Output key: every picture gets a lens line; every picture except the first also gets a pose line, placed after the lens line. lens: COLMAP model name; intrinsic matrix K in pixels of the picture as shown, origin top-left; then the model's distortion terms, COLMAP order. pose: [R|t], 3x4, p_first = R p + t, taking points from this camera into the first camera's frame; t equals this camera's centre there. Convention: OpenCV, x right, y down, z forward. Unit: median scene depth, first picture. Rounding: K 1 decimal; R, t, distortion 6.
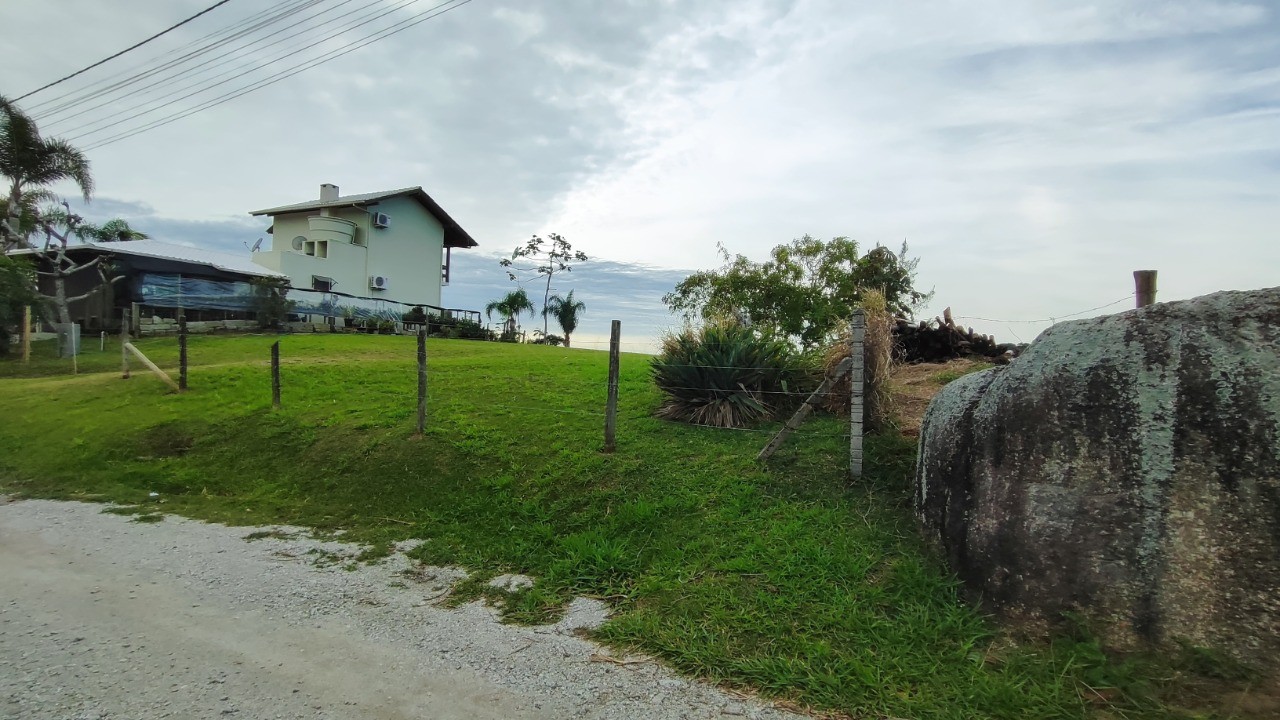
lens RADIAL K [[580.5, 0, 627.7], [0, 580.5, 374.5], [0, 0, 1]] dist [-0.009766, 0.004554]
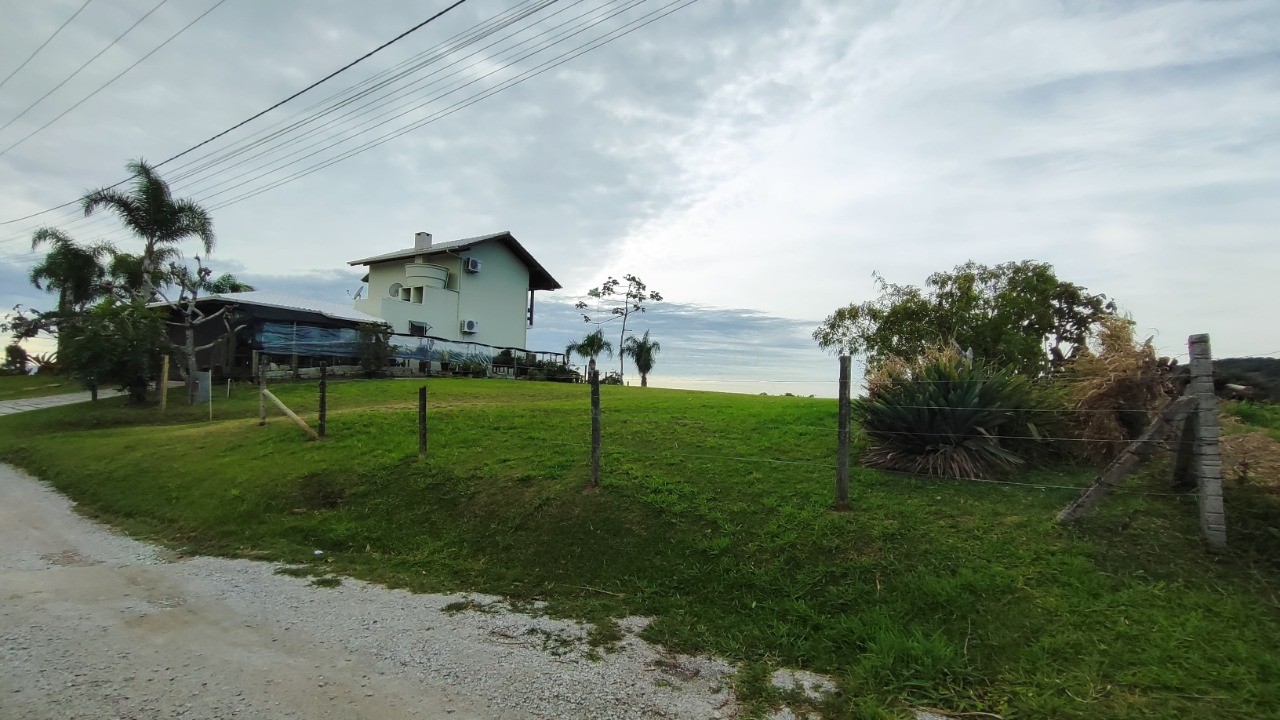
lens RADIAL K [[580.5, 0, 629.6], [0, 580.5, 361.2], [0, 0, 1]] dist [-0.009766, 0.004554]
pose [[0.995920, -0.017121, -0.088604, -0.071321], [0.008824, 0.995608, -0.093199, -0.002033], [0.089810, 0.092037, 0.991697, 0.029520]]
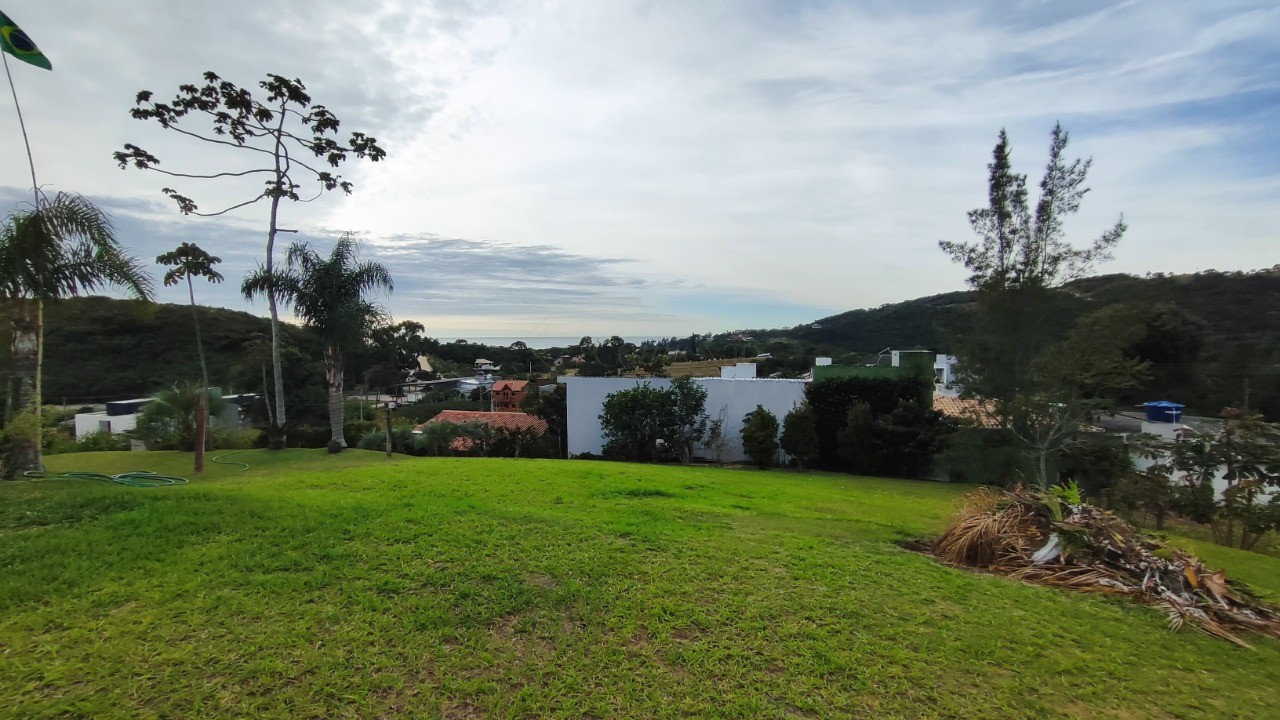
lens RADIAL K [[584.0, 0, 630.5], [0, 584.0, 363.2], [0, 0, 1]] dist [-0.009219, 0.004308]
pose [[0.974596, -0.058104, 0.216302, -0.000291], [0.054151, 0.998240, 0.024161, -0.108040], [-0.217325, -0.011834, 0.976028, 1.075098]]
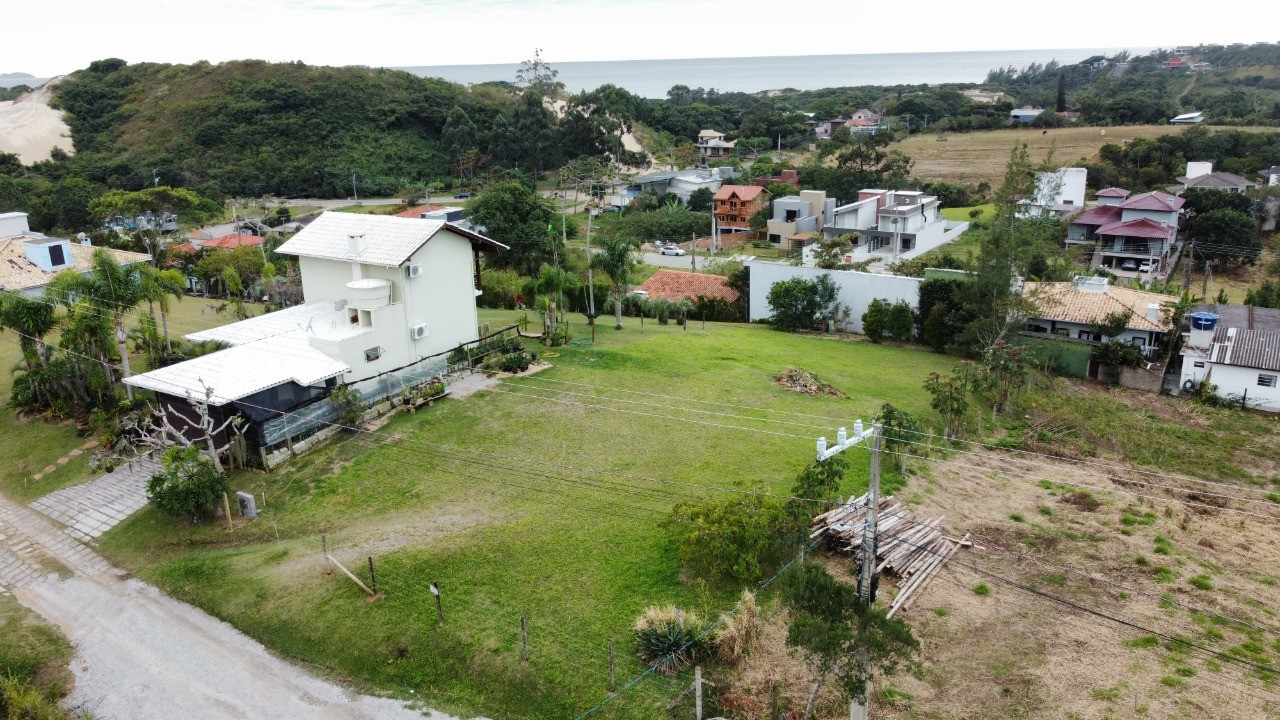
lens RADIAL K [[976.1, 0, 630.3], [0, 976.1, 355.3], [0, 0, 1]] dist [-0.002422, -0.007255]
pose [[0.991359, -0.035460, -0.126293, 0.157448], [0.066897, 0.964832, 0.254211, -0.585168], [0.112838, -0.260463, 0.958867, -0.650503]]
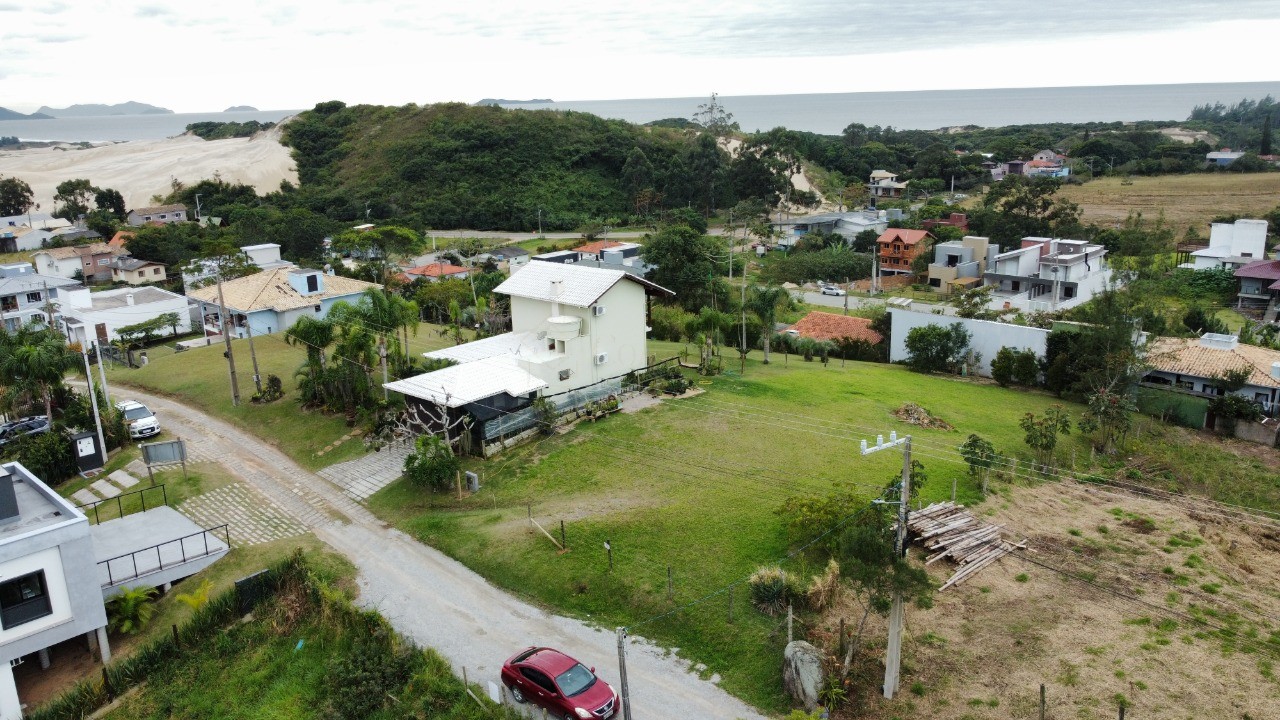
lens RADIAL K [[973.6, 0, 628.8], [0, 973.6, 356.9], [0, 0, 1]] dist [-0.003317, -0.006776]
pose [[0.956096, 0.003828, -0.293029, 0.274901], [0.061719, 0.974857, 0.214114, -0.683397], [0.286481, -0.222799, 0.931821, -1.059471]]
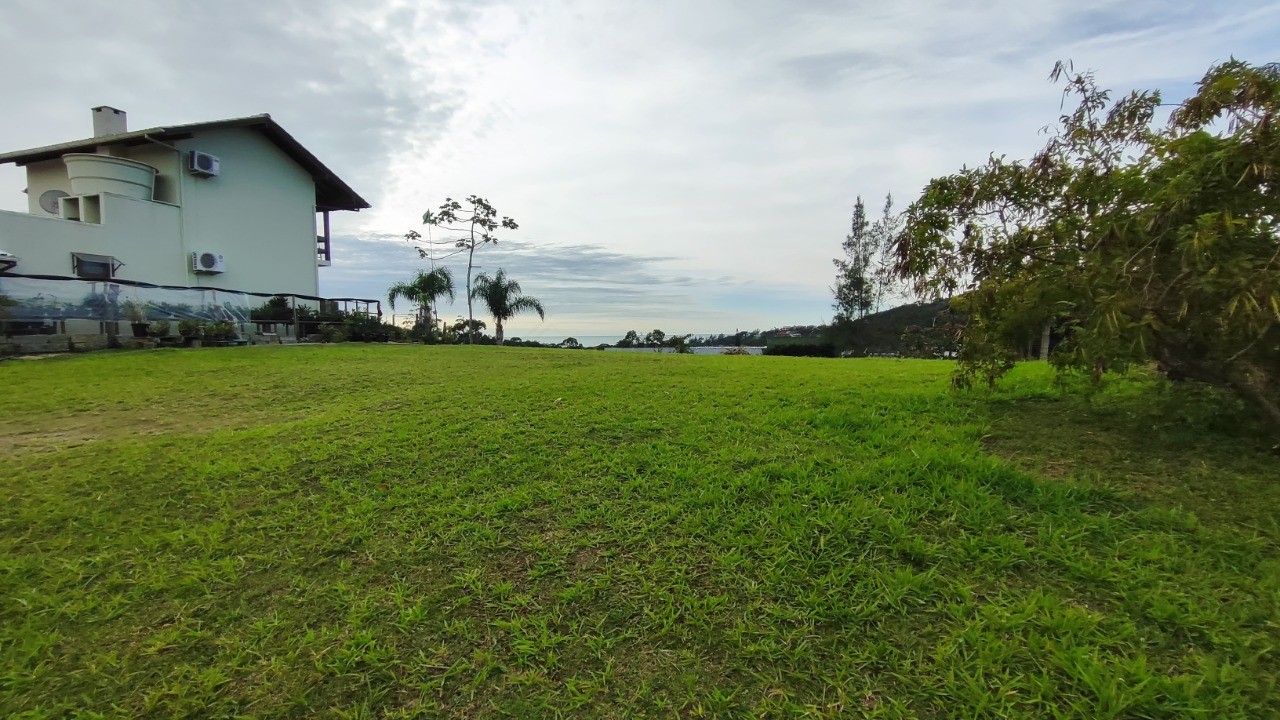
lens RADIAL K [[584.0, 0, 631.9], [0, 584.0, 362.8], [0, 0, 1]] dist [-0.009219, 0.004308]
pose [[0.988642, -0.063430, 0.136248, -0.067508], [0.061050, 0.997901, 0.021580, -0.037415], [-0.137331, -0.013017, 0.990440, 0.332632]]
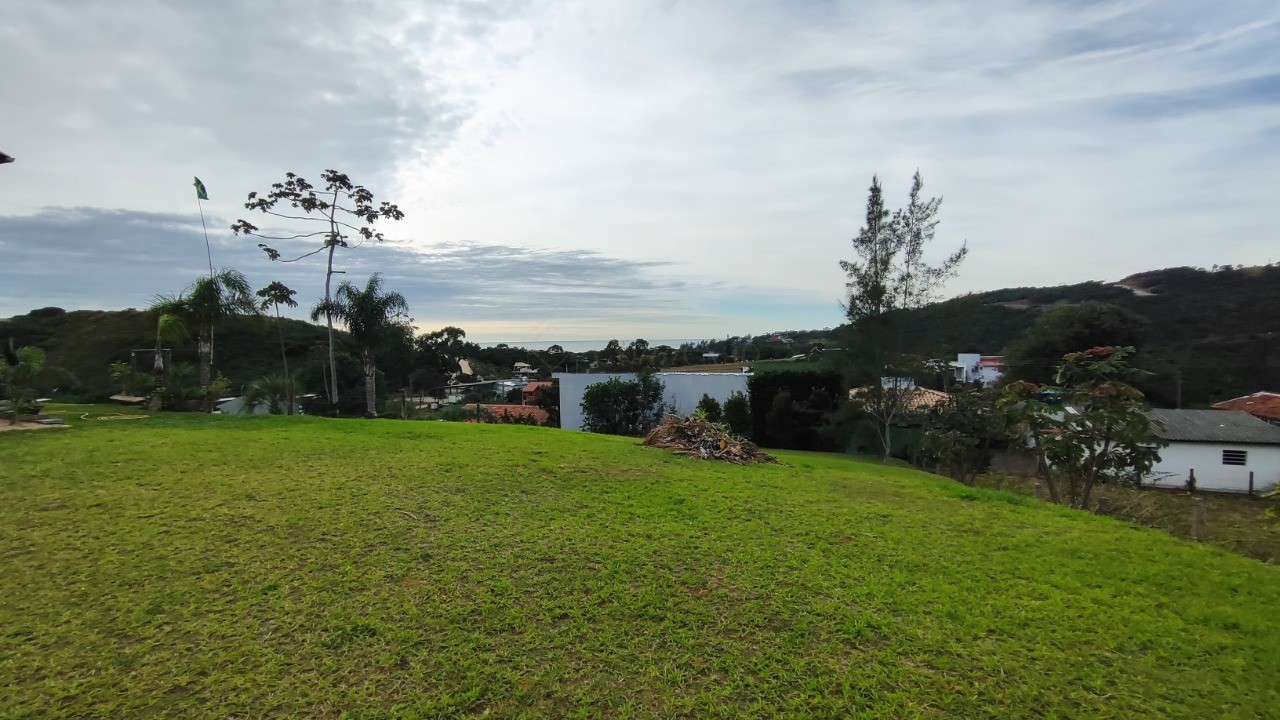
lens RADIAL K [[584.3, 0, 631.0], [0, 584.3, 365.2], [0, 0, 1]] dist [-0.012350, 0.005237]
pose [[0.986731, -0.066221, 0.148245, 0.107078], [0.064153, 0.997765, 0.018693, -0.092168], [-0.149152, -0.008935, 0.988774, 0.743831]]
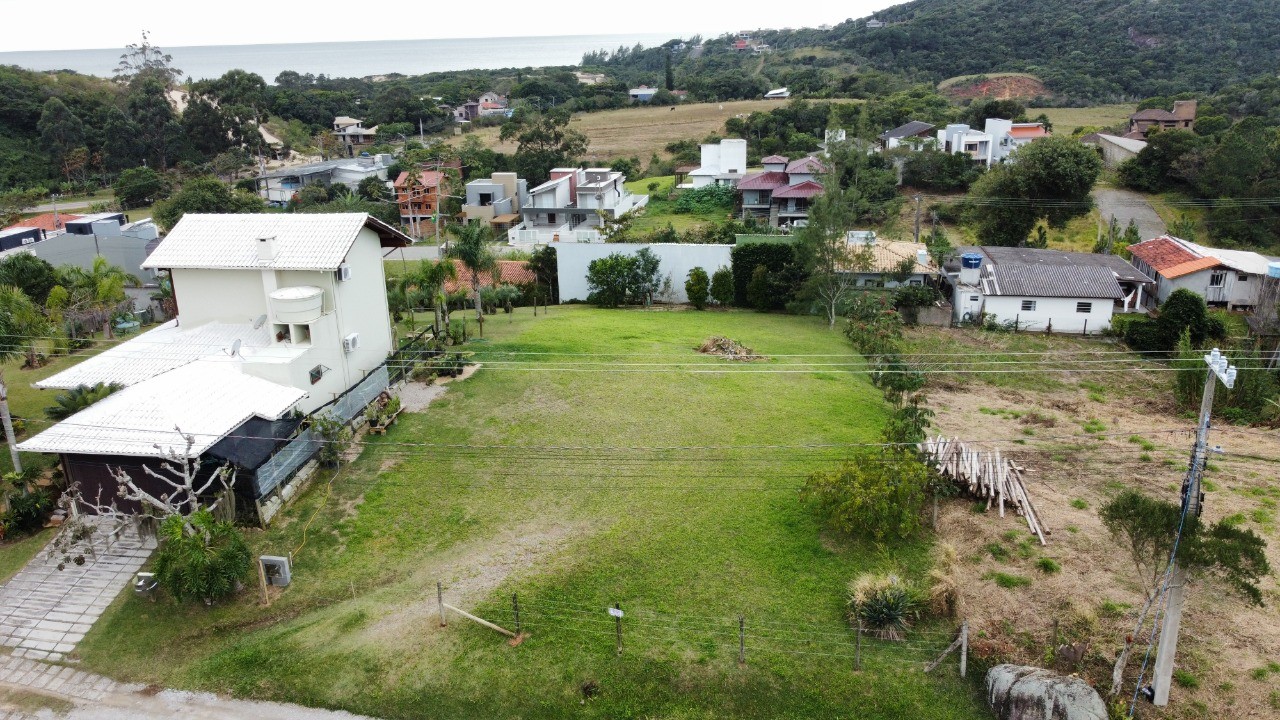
lens RADIAL K [[976.1, 0, 630.7], [0, 976.1, 361.0], [0, 0, 1]] dist [-0.002422, -0.007255]
pose [[0.956475, -0.156661, 0.246196, -0.441284], [0.078226, 0.950447, 0.300883, -0.605180], [-0.281133, -0.268528, 0.921334, -0.527805]]
